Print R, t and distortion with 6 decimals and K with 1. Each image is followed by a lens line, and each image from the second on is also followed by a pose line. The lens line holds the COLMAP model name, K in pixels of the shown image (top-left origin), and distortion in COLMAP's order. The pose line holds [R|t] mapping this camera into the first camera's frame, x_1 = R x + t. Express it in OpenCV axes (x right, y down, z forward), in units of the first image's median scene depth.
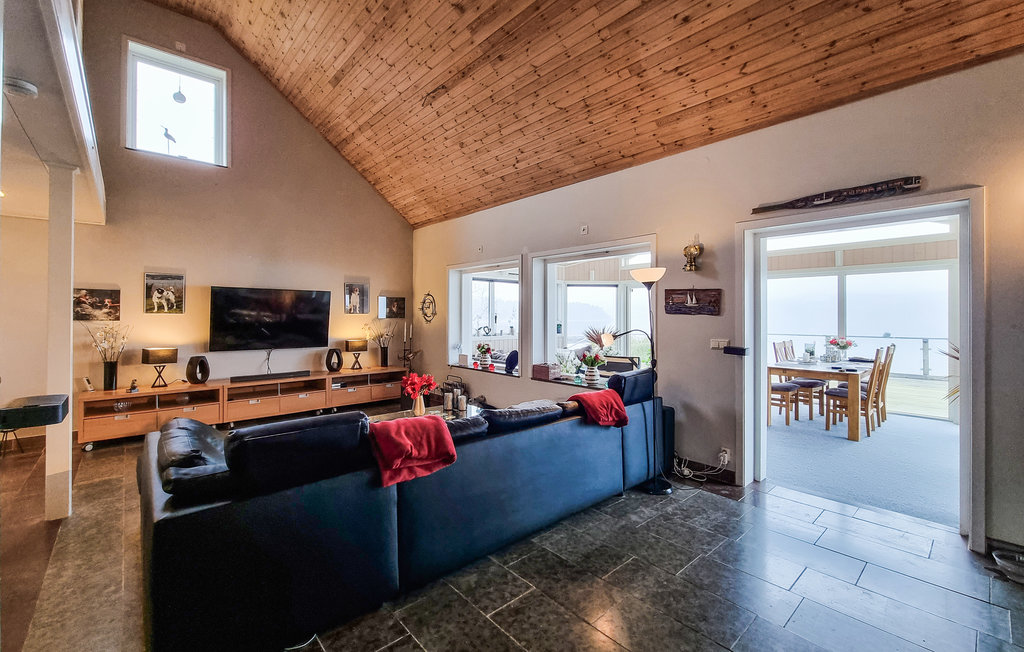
lens RADIAL K [[424.5, 0, 514.2], [0, 424.5, 313.8], [0, 0, 1]] dist [0.000113, -0.000004]
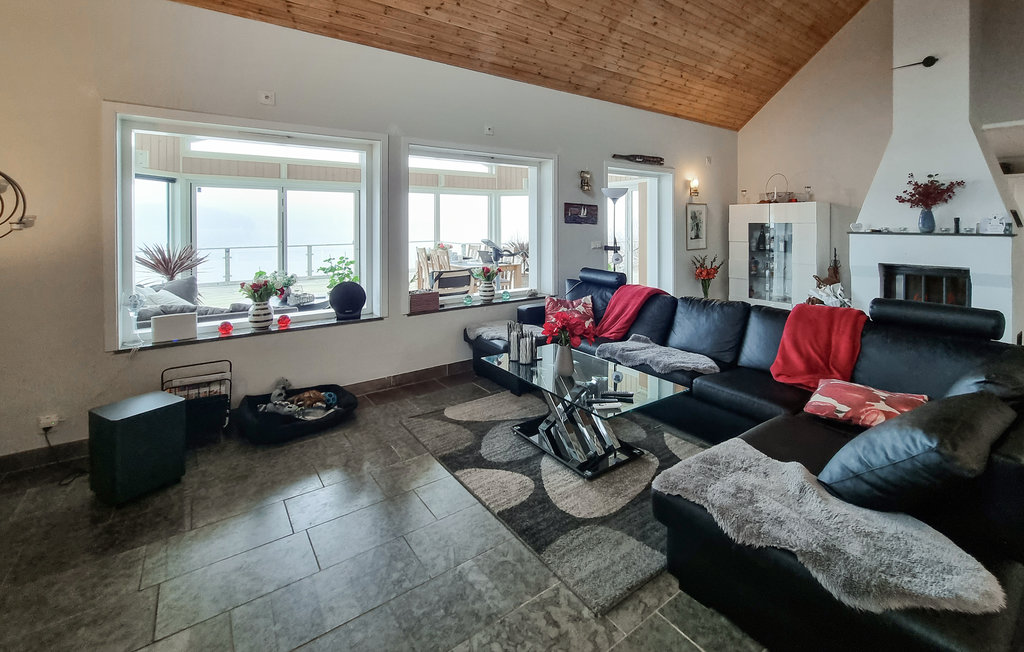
lens RADIAL K [[453.7, 0, 515.2], [0, 453.7, 227.2], [0, 0, 1]] dist [-0.000791, -0.000043]
pose [[0.113664, -0.003221, 0.993514, -0.847016], [0.000377, 0.999995, 0.003198, 0.006855], [-0.993519, 0.000011, 0.113665, 0.905435]]
